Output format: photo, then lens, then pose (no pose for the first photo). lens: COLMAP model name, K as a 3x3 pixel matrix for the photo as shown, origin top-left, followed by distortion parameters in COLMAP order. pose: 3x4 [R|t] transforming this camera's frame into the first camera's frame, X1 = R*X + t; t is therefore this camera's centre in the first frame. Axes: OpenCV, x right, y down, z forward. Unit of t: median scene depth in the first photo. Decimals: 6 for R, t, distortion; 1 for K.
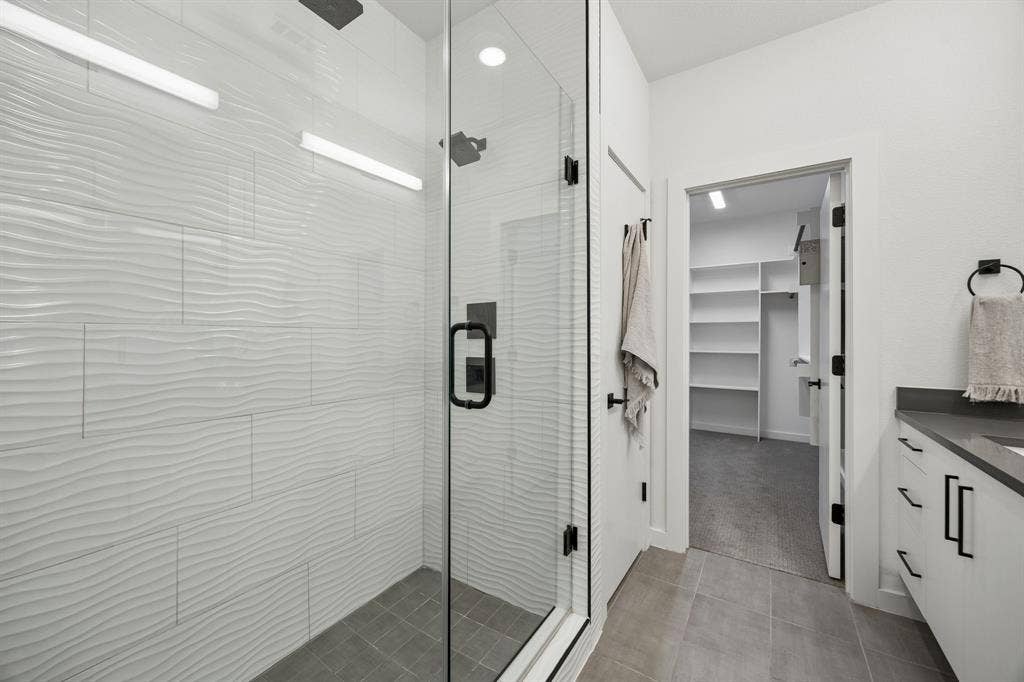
lens RADIAL K [[393.4, 0, 510.4], [0, 393.4, 335.7], [0, 0, 1]] dist [-0.007785, -0.000102]
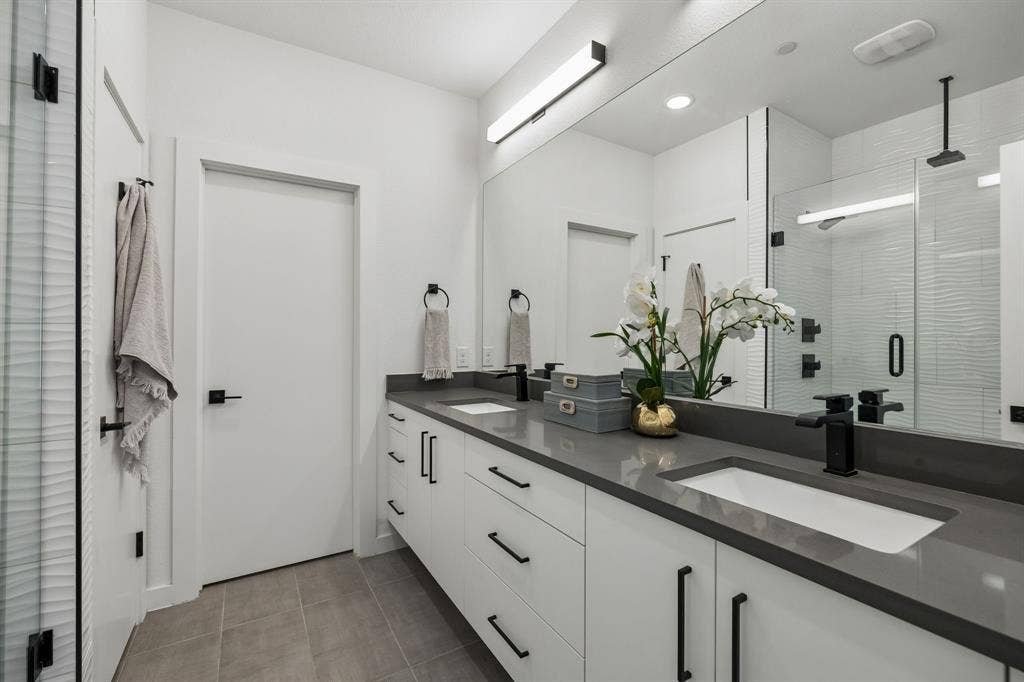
lens RADIAL K [[442.4, 0, 510.8], [0, 442.4, 337.3], [0, 0, 1]] dist [-0.002508, 0.000134]
pose [[0.433966, -0.004560, 0.900918, -0.150542], [0.001031, 0.999989, 0.004565, 0.000583], [-0.900929, -0.001052, 0.433966, -0.003143]]
